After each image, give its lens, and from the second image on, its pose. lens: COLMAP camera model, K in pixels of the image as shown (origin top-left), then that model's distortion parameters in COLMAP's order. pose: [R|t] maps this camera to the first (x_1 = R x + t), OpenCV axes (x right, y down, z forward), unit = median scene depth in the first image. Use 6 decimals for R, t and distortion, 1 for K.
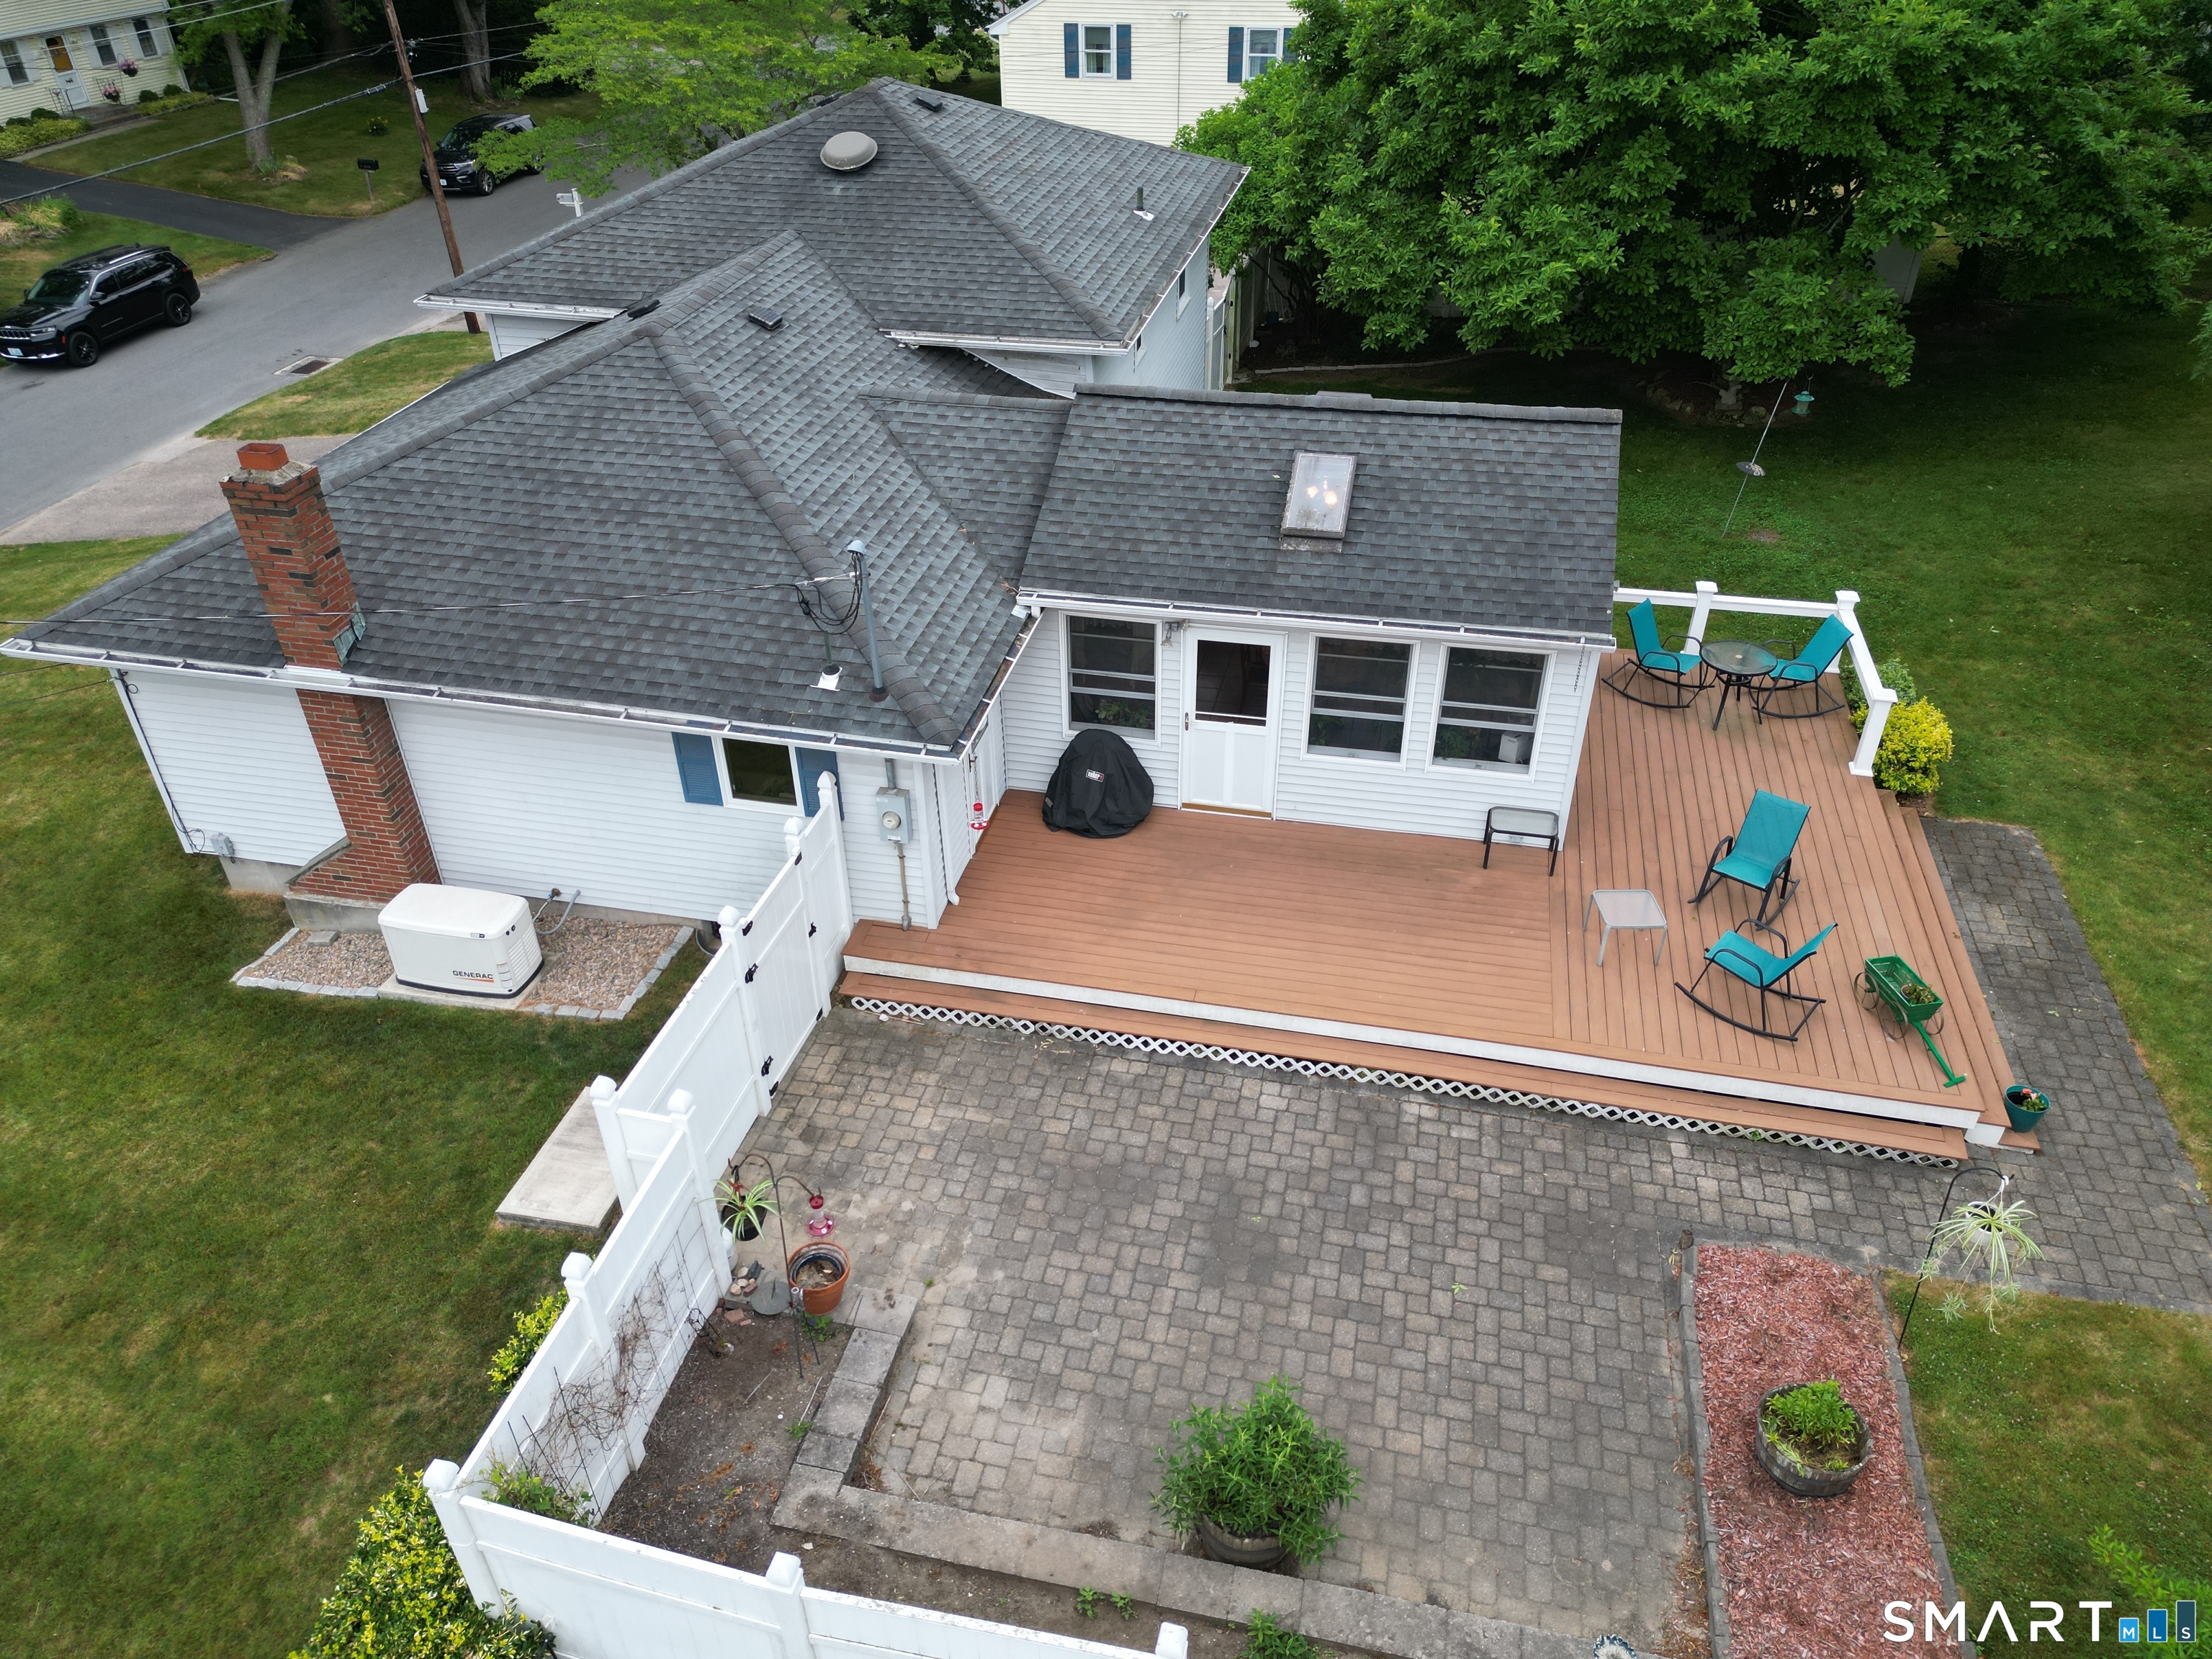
lens RADIAL K [[1495.9, 0, 1113.9], [0, 1495.9, 820.4], [0, 0, 1]] dist [0.051796, -0.063029]
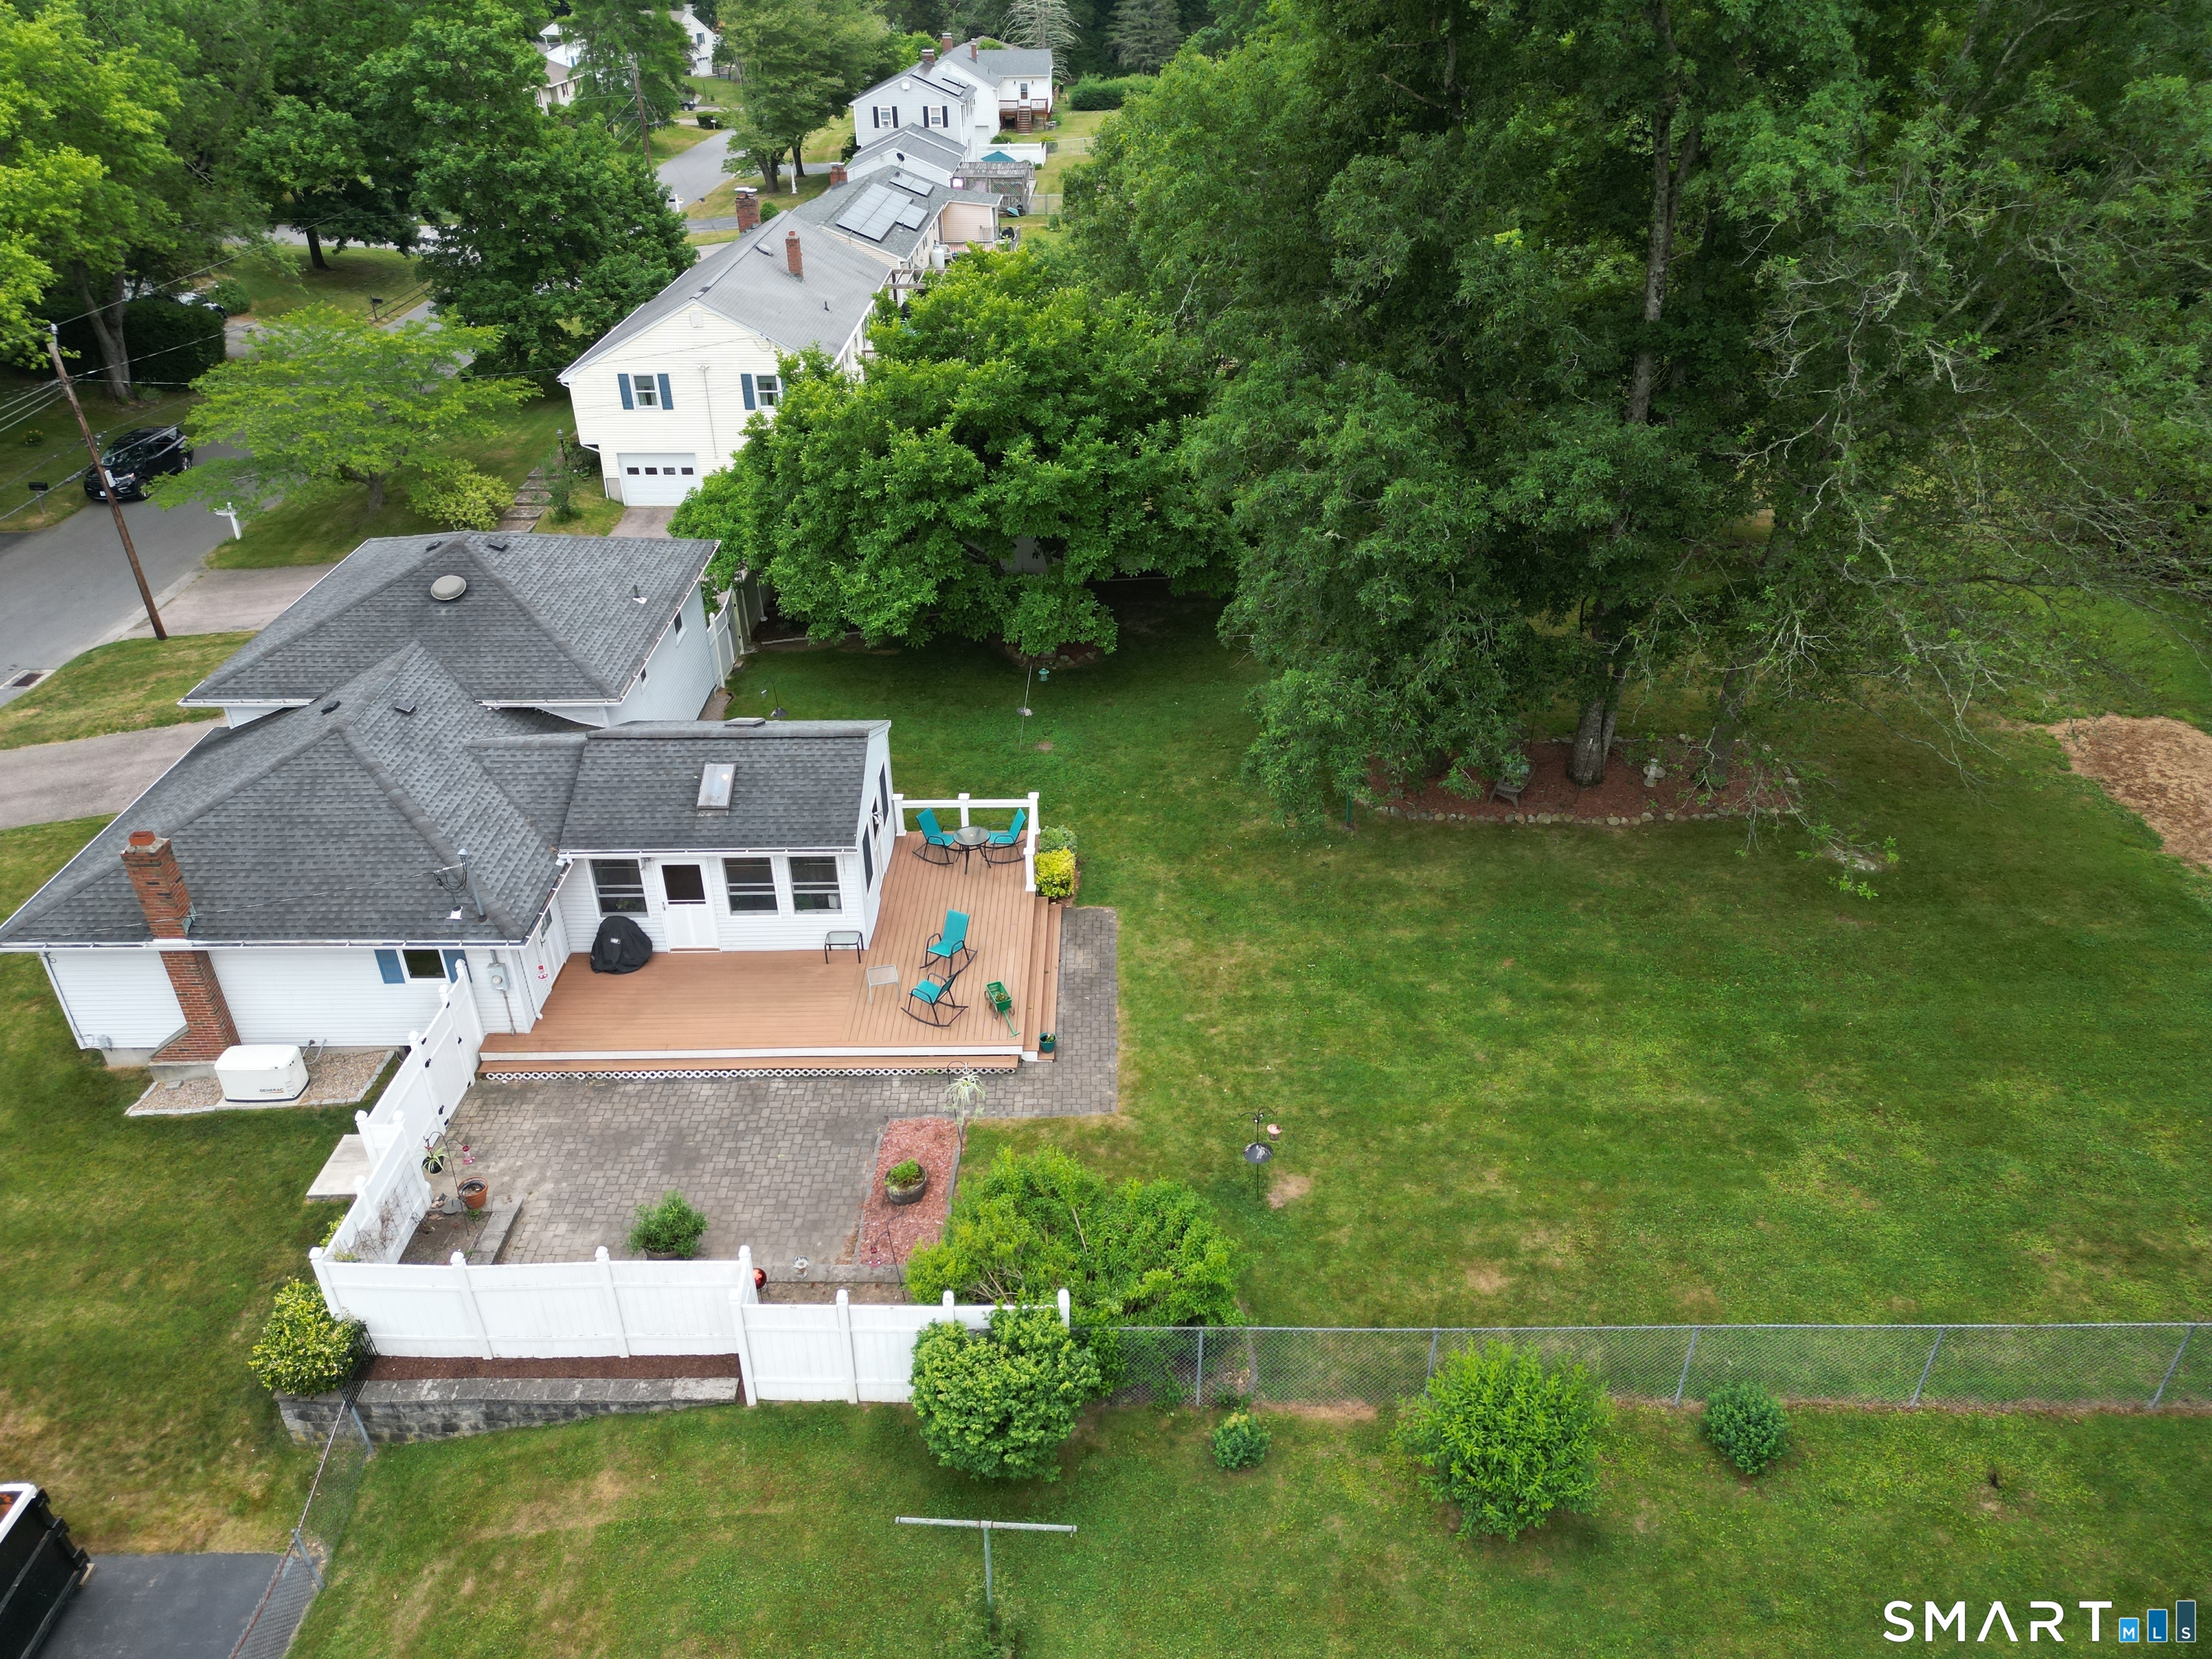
lens RADIAL K [[1495.9, 0, 1113.9], [0, 1495.9, 820.4], [0, 0, 1]] dist [0.051796, -0.063029]
pose [[0.975057, -0.107298, 0.194295, 0.260794], [0.120221, 0.991169, -0.055958, 0.000824], [-0.186575, 0.077920, 0.979346, -1.035856]]
